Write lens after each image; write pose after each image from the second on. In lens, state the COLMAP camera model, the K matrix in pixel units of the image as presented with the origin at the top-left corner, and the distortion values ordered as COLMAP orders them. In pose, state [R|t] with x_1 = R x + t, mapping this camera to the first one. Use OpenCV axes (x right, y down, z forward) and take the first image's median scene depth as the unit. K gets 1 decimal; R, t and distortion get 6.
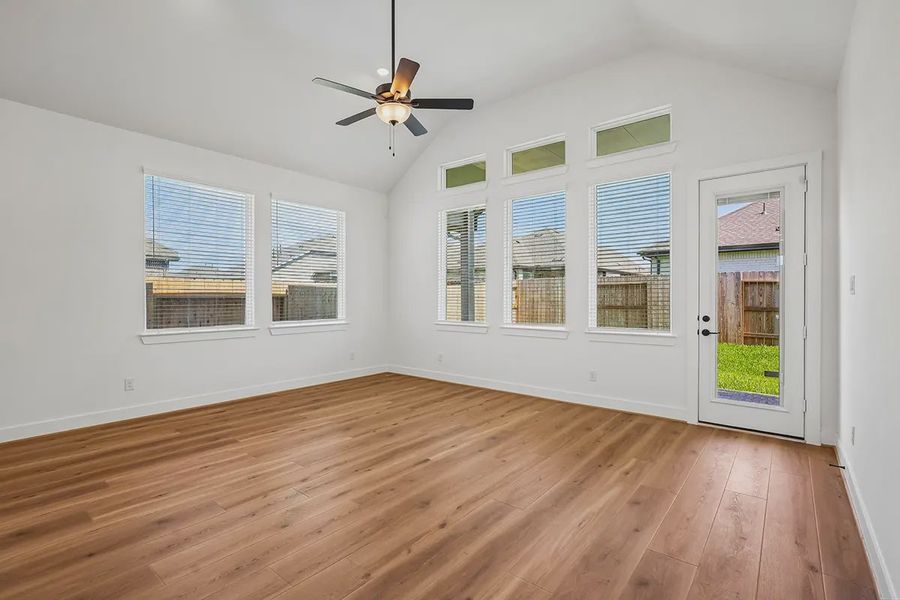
lens RADIAL K [[411.6, 0, 451.7], [0, 411.6, 298.9], [0, 0, 1]] dist [-0.000627, 0.000022]
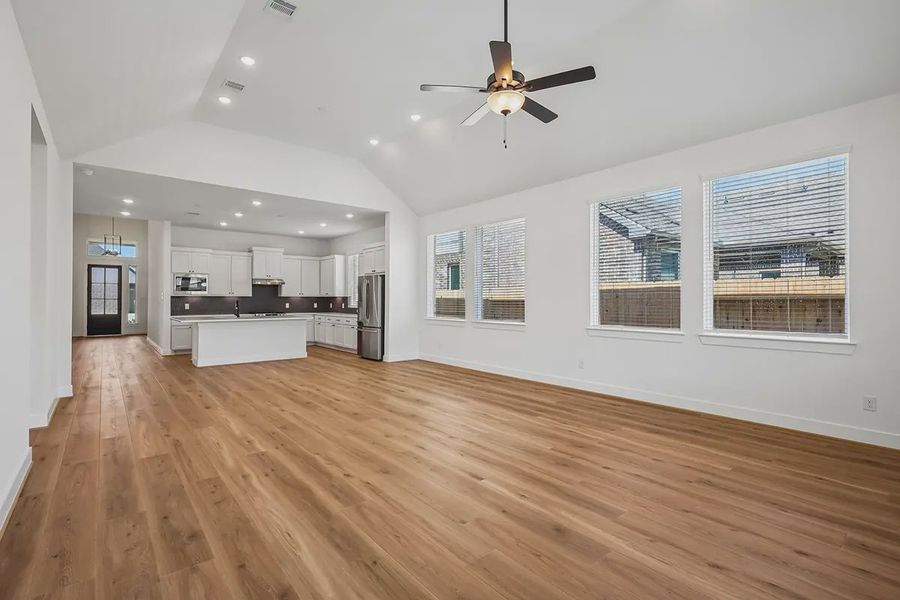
lens RADIAL K [[421.9, 0, 451.0], [0, 421.9, 297.2], [0, 0, 1]] dist [0.003467, 0.000472]
pose [[-0.191431, -0.007237, -0.981479, 0.714723], [-0.004292, 0.999969, -0.006537, -0.000050], [0.981497, 0.002962, -0.191457, 0.921120]]
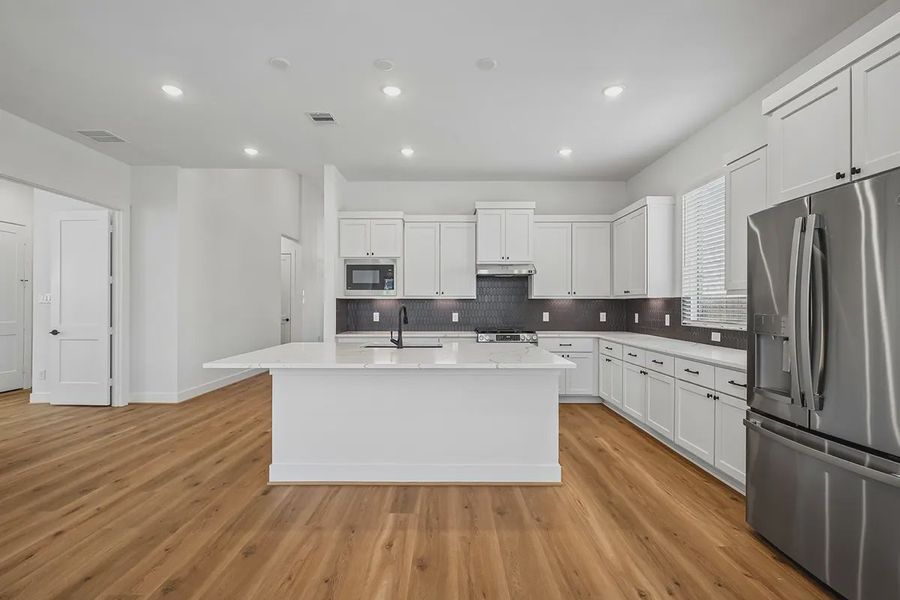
lens RADIAL K [[413.0, 0, 445.6], [0, 413.0, 304.0], [0, 0, 1]] dist [-0.002191, -0.000203]
pose [[-0.782987, -0.002416, -0.622034, -0.767679], [-0.002938, 0.999996, -0.000186, 0.000946], [0.622031, 0.001682, -0.782990, 0.162347]]
